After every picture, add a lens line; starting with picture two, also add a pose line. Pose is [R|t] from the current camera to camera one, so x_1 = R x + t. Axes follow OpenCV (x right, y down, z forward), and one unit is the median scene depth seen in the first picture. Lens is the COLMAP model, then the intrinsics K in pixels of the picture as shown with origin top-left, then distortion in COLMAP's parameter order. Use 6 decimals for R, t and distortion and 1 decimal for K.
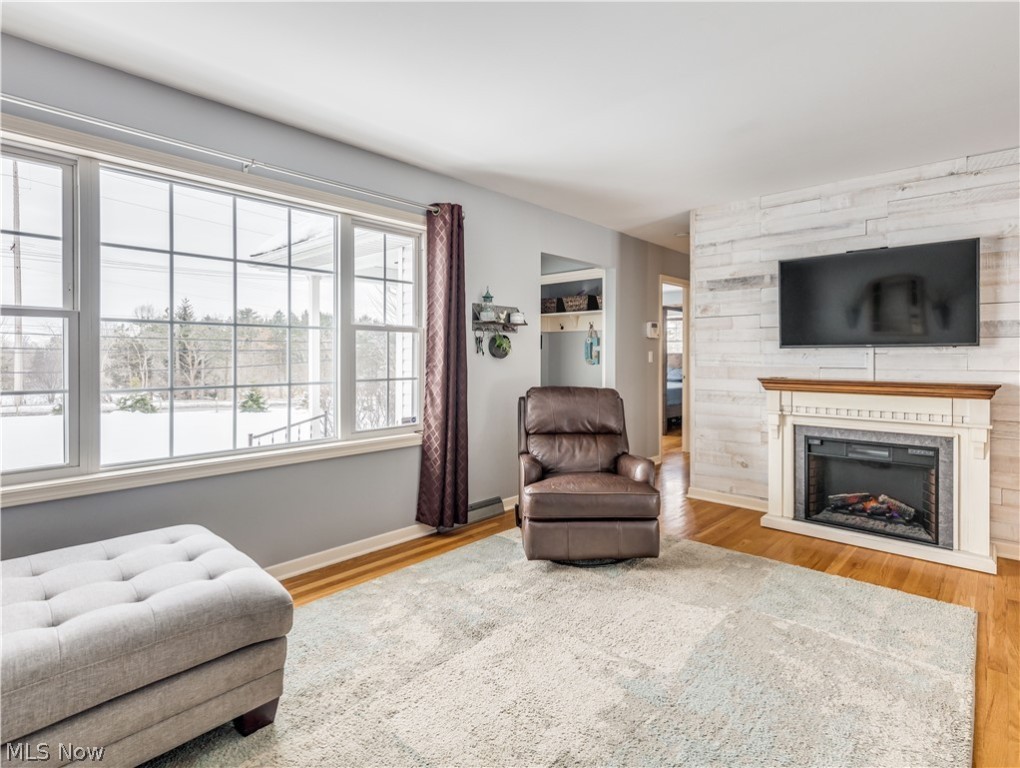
lens RADIAL K [[524.4, 0, 523.2], [0, 524.4, 362.8], [0, 0, 1]] dist [0.000893, -0.000238]
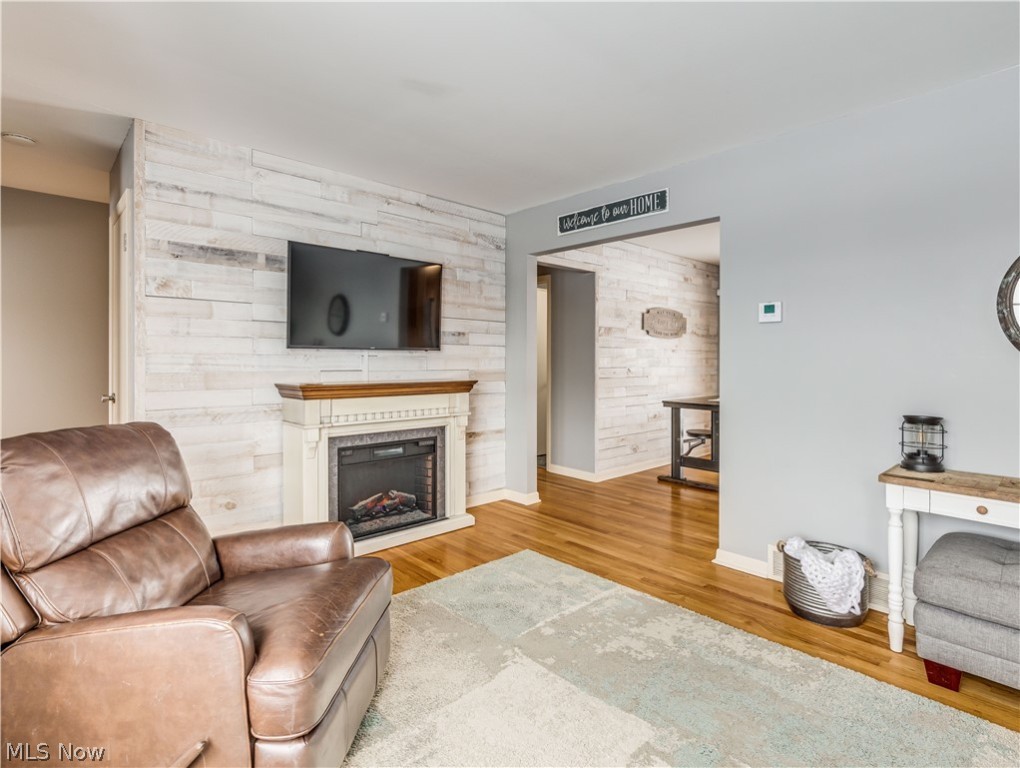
lens RADIAL K [[524.4, 0, 523.2], [0, 524.4, 362.8], [0, 0, 1]] dist [0.000893, -0.000238]
pose [[0.078033, -0.009055, 0.996910, -0.341940], [0.004281, 0.999953, 0.008748, -0.012332], [-0.996942, 0.003585, 0.078068, 0.661112]]
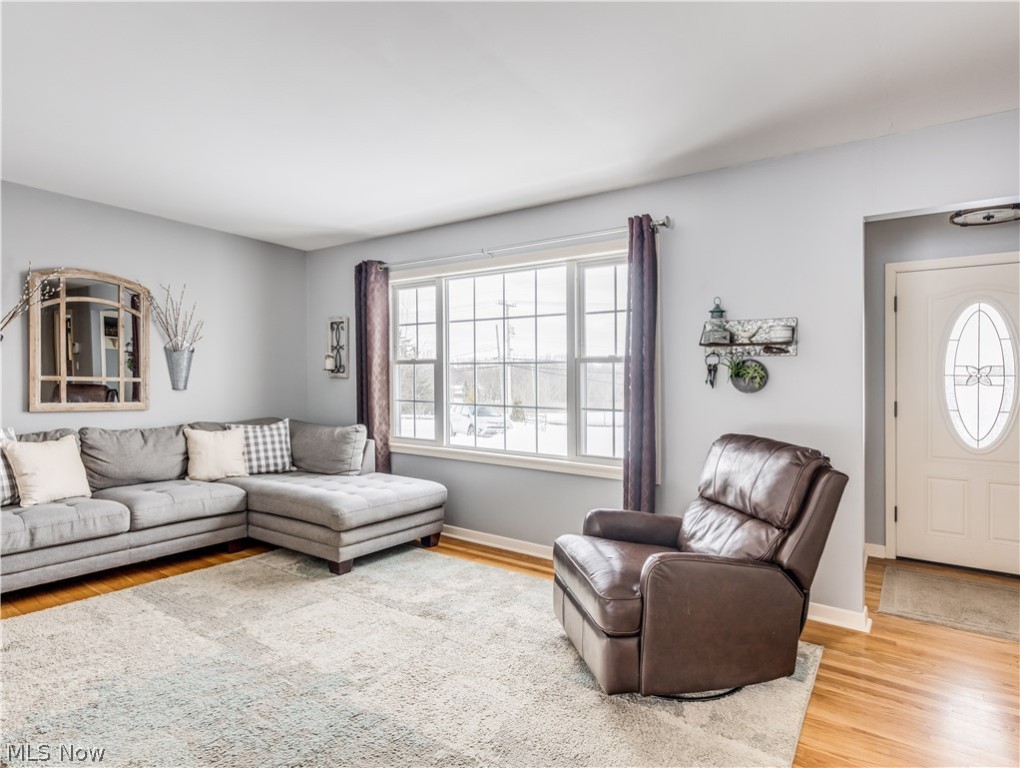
lens RADIAL K [[564.9, 0, 519.9], [0, 564.9, 402.0], [0, 0, 1]] dist [0.000414, 0.000372]
pose [[0.124411, 0.030980, -0.991747, 0.794666], [-0.028233, 0.999218, 0.027671, -0.008075], [0.991829, 0.024558, 0.125189, 0.678831]]
